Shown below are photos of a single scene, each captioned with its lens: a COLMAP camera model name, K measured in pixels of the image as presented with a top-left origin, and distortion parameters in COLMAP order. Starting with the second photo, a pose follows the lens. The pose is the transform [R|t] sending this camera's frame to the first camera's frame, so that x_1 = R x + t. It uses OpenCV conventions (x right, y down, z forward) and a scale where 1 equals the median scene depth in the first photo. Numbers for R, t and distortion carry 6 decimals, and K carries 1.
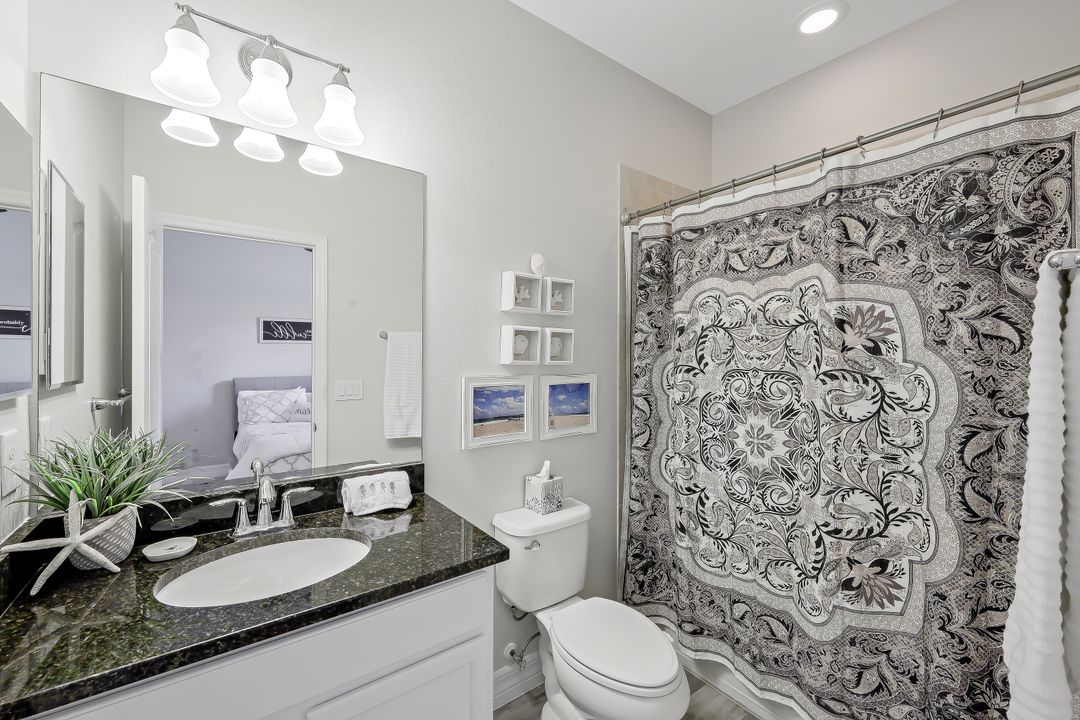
lens RADIAL K [[438.0, 0, 549.1], [0, 438.0, 355.2], [0, 0, 1]] dist [-0.001792, 0.000217]
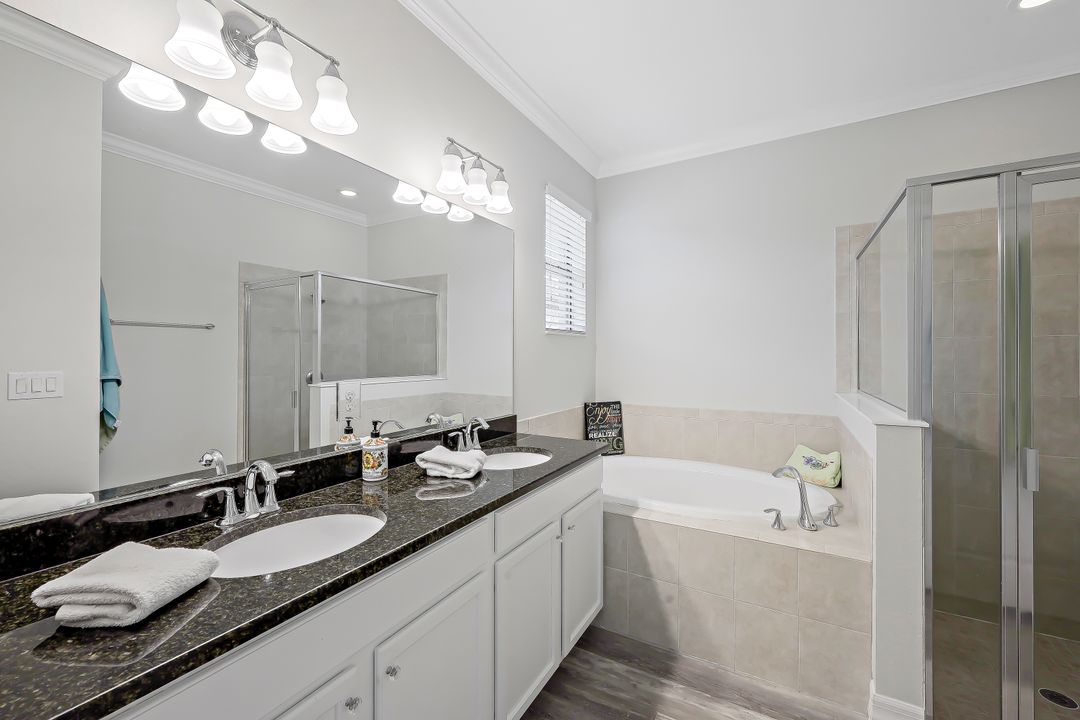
lens RADIAL K [[438.0, 0, 538.1], [0, 438.0, 355.9], [0, 0, 1]] dist [-0.001792, 0.000217]
pose [[0.922834, -0.017071, 0.384820, -0.426487], [0.012539, 0.999819, 0.014282, 0.033044], [-0.384994, -0.008354, 0.922881, -0.144355]]
